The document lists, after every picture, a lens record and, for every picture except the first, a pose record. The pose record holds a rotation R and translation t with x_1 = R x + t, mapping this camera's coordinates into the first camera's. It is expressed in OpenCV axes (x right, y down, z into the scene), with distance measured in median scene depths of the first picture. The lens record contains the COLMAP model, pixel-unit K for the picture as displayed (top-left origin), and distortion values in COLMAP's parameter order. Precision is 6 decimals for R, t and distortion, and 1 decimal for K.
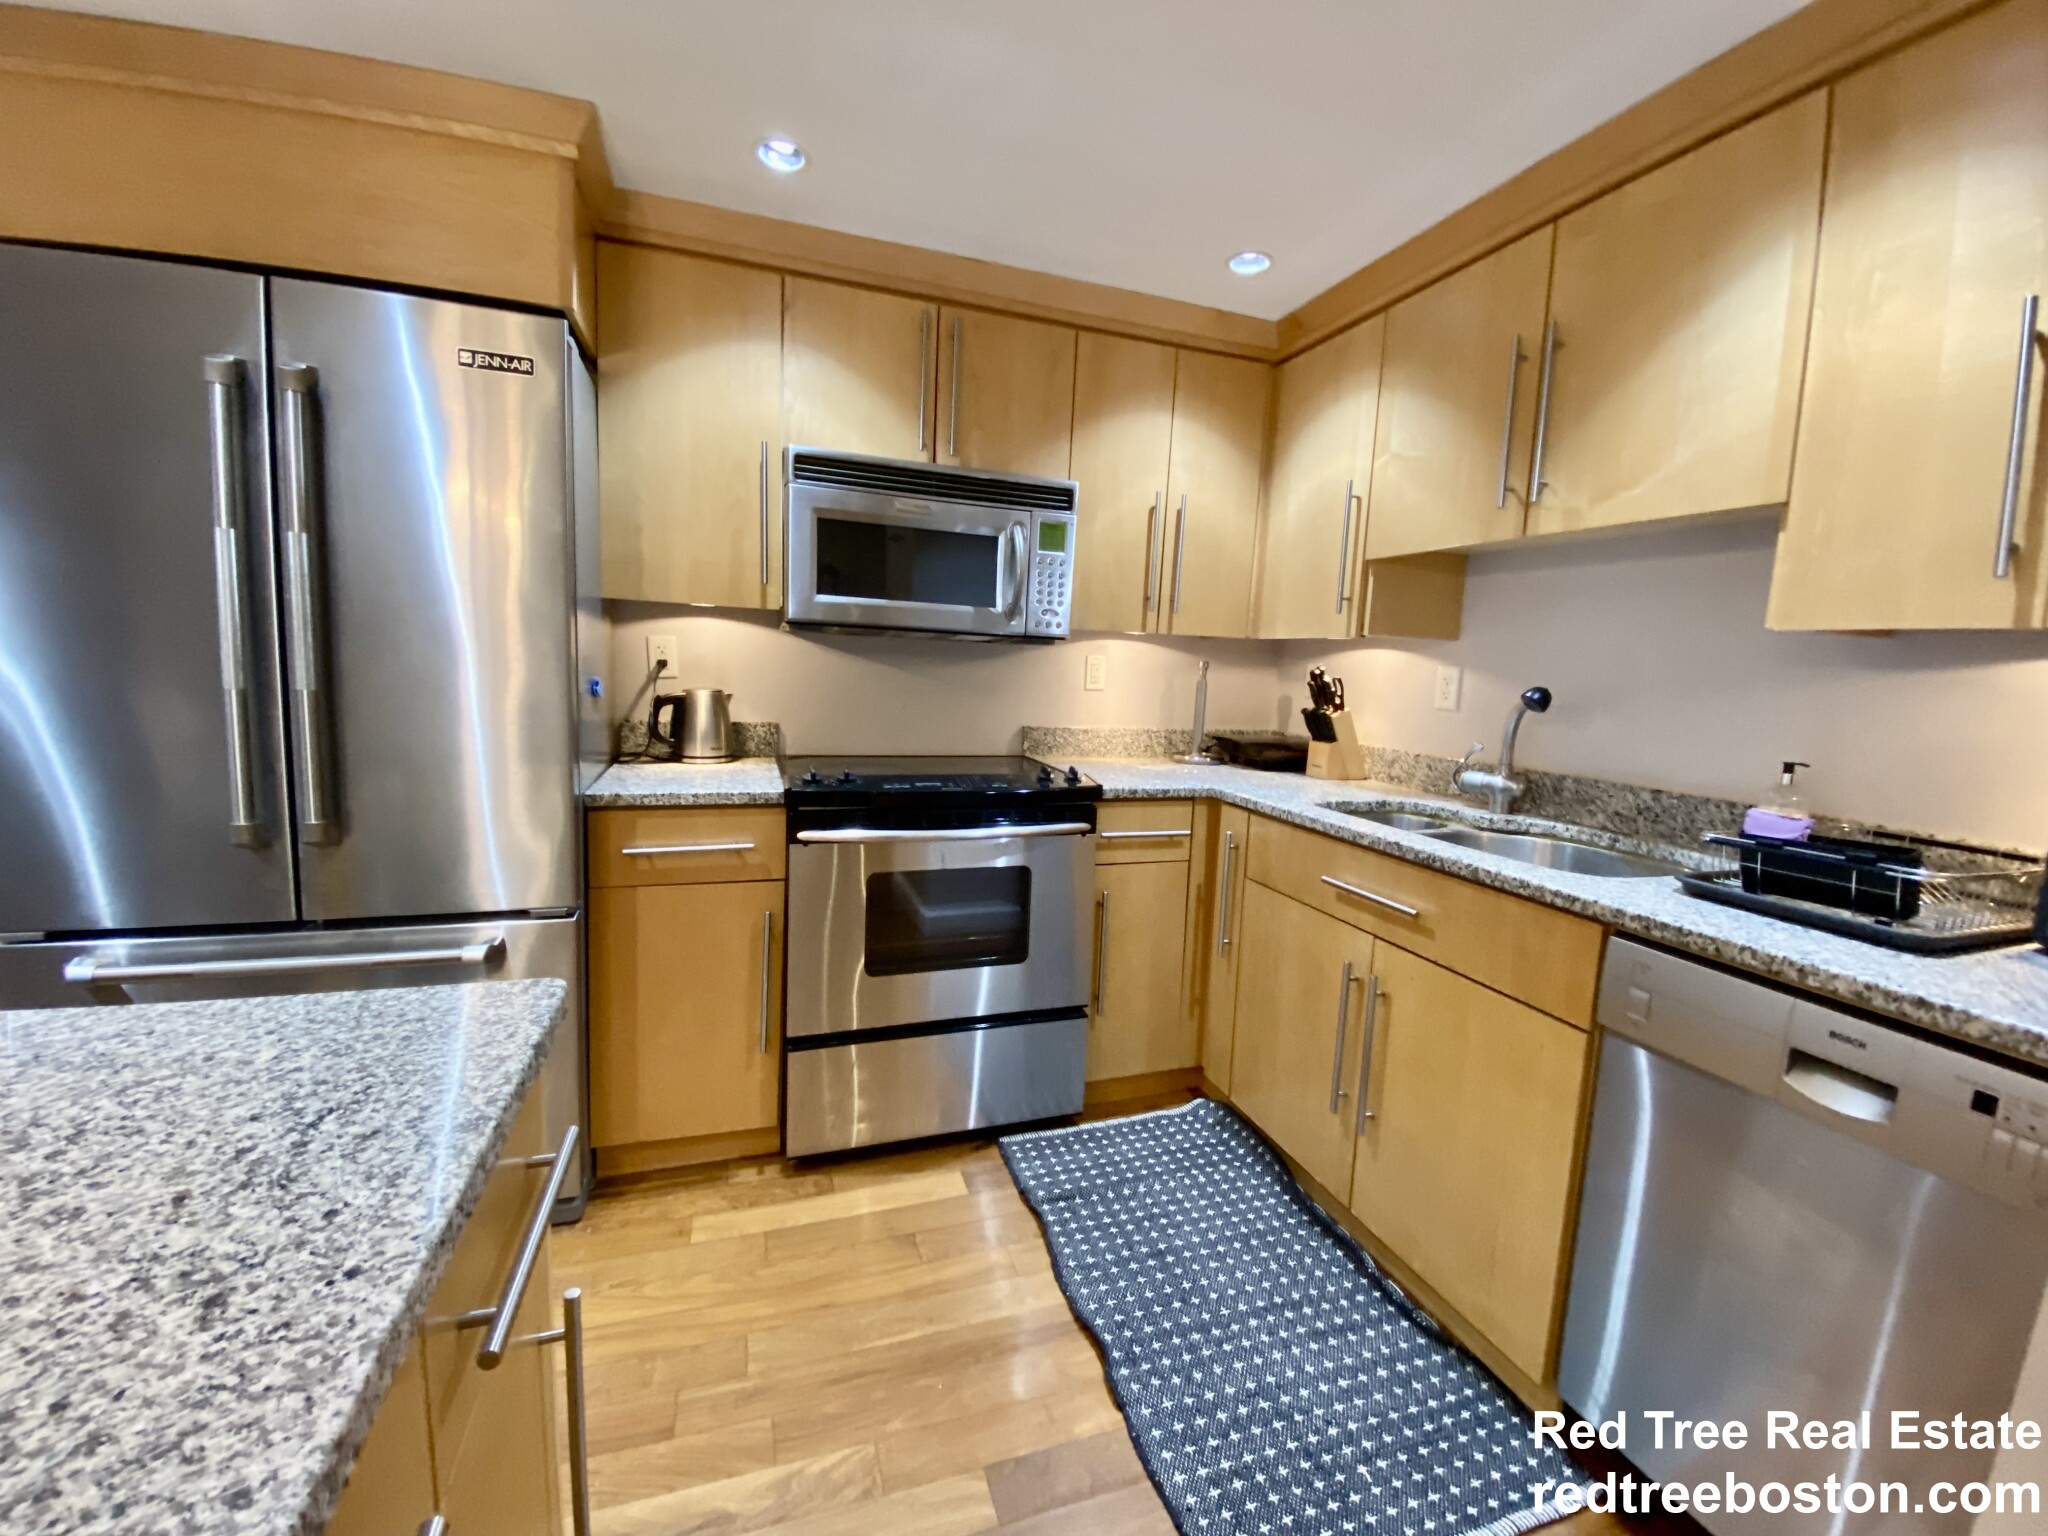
lens RADIAL K [[835.0, 0, 1021.4], [0, 835.0, 751.2], [0, 0, 1]] dist [0.000043, -0.001511]
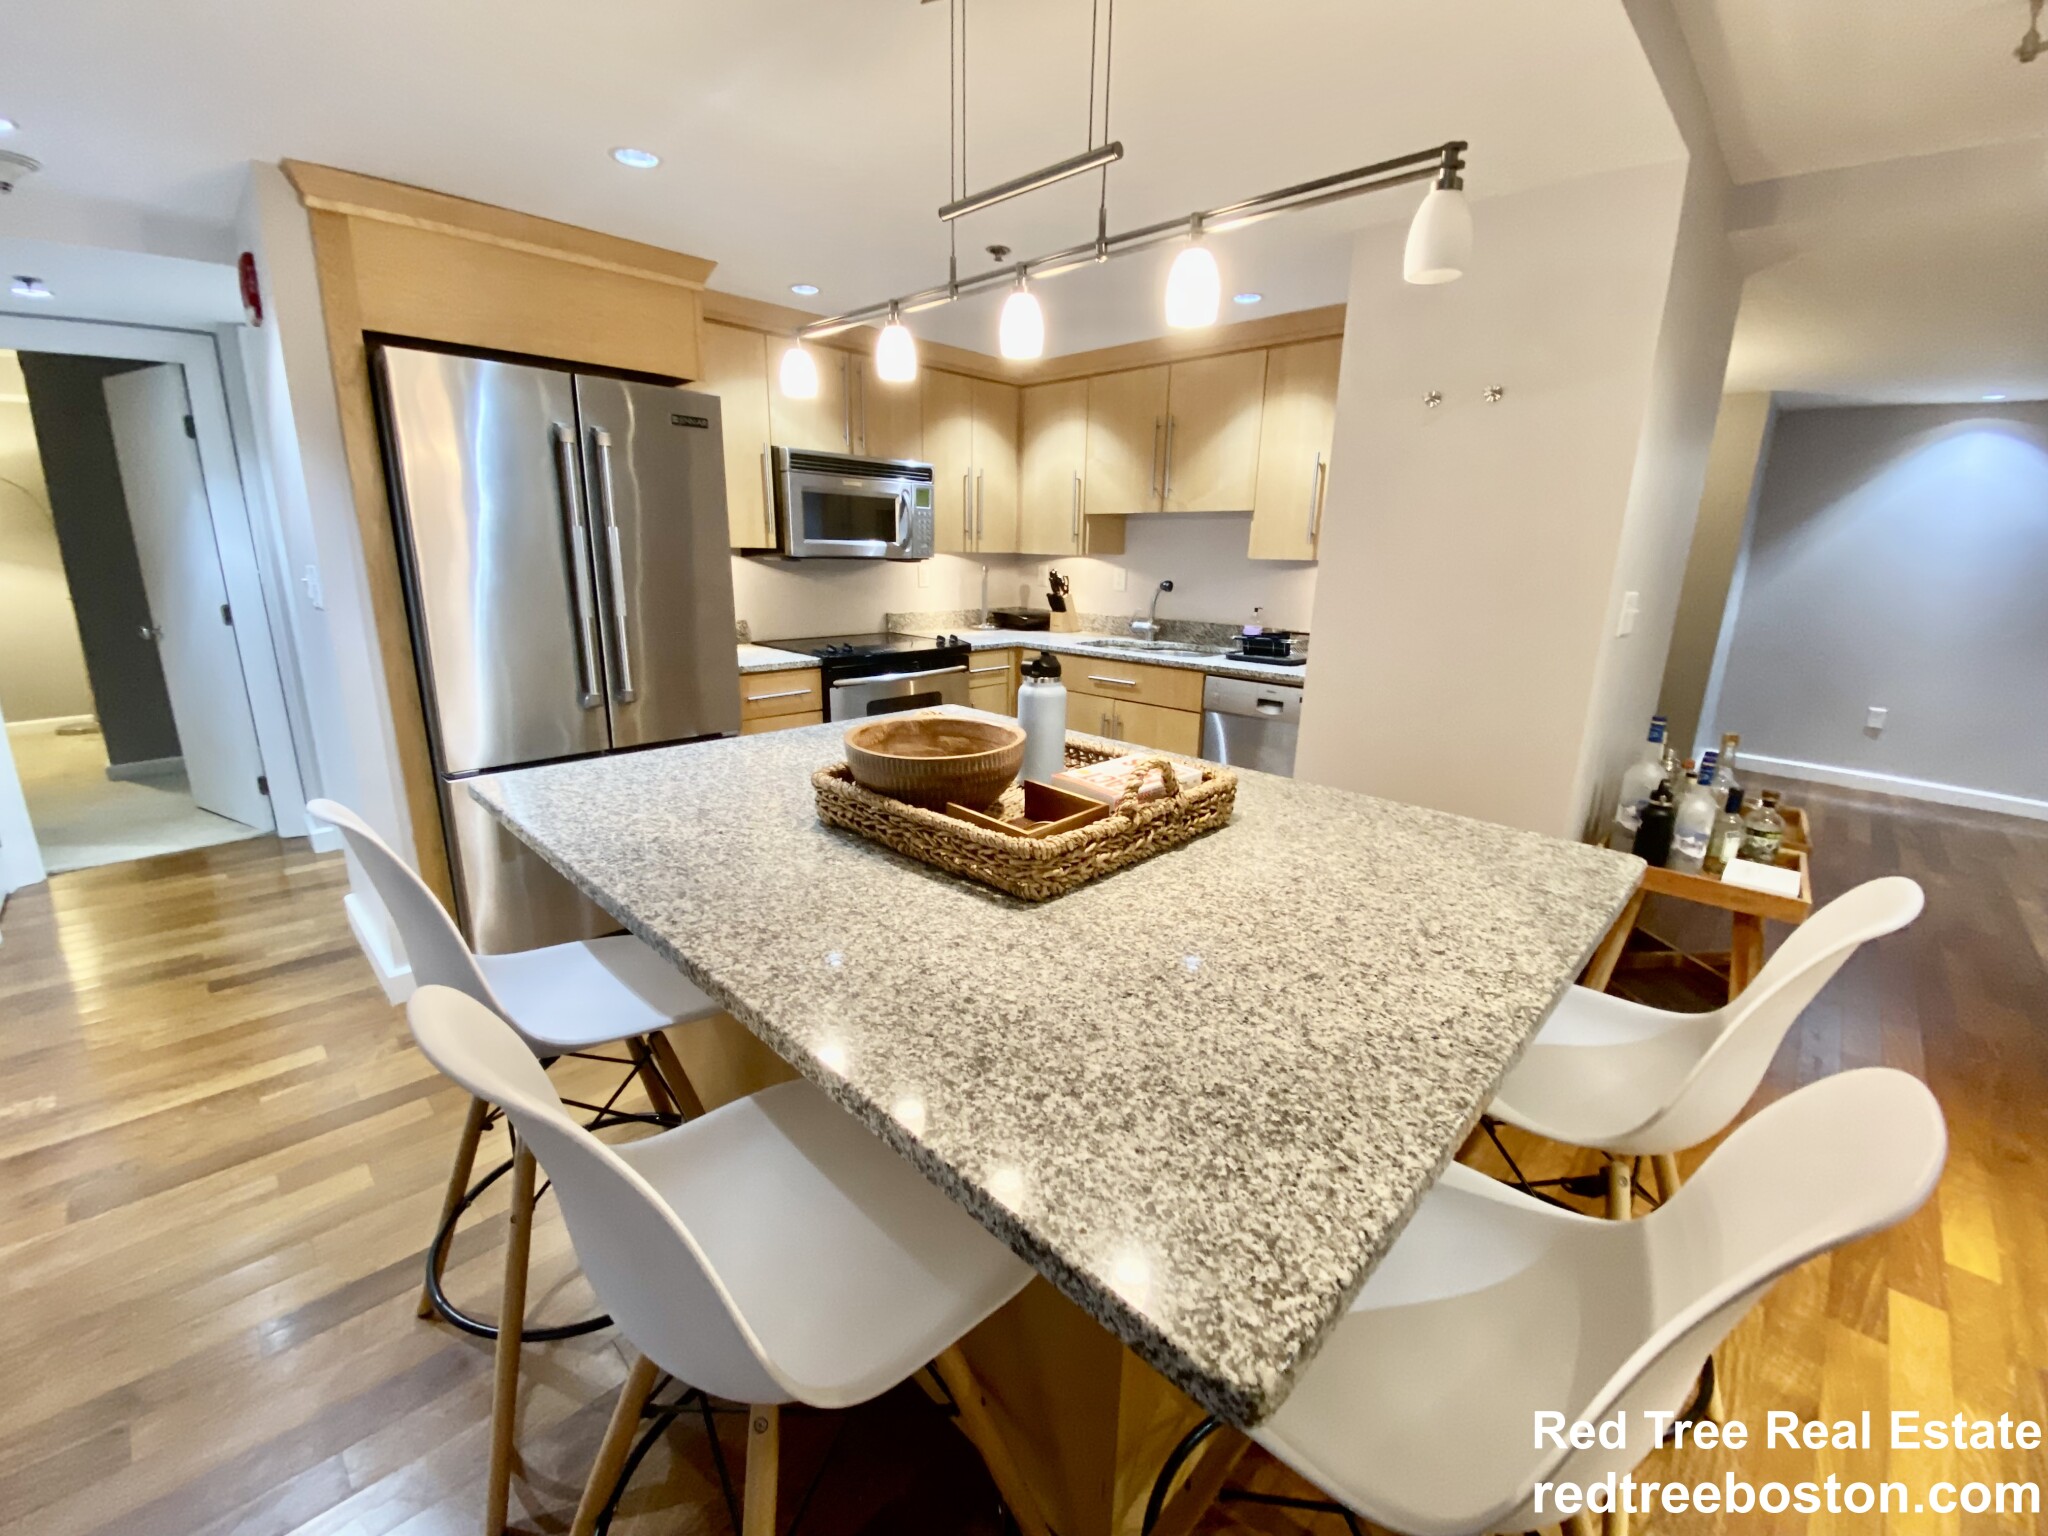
lens RADIAL K [[828.5, 0, 1015.7], [0, 828.5, 770.0], [0, 0, 1]] dist [0.003564, 0.000012]
pose [[0.890025, -0.143482, 0.432745, -0.647876], [0.069277, 0.980727, 0.182689, -0.011391], [-0.450617, -0.132619, 0.882812, -0.700191]]
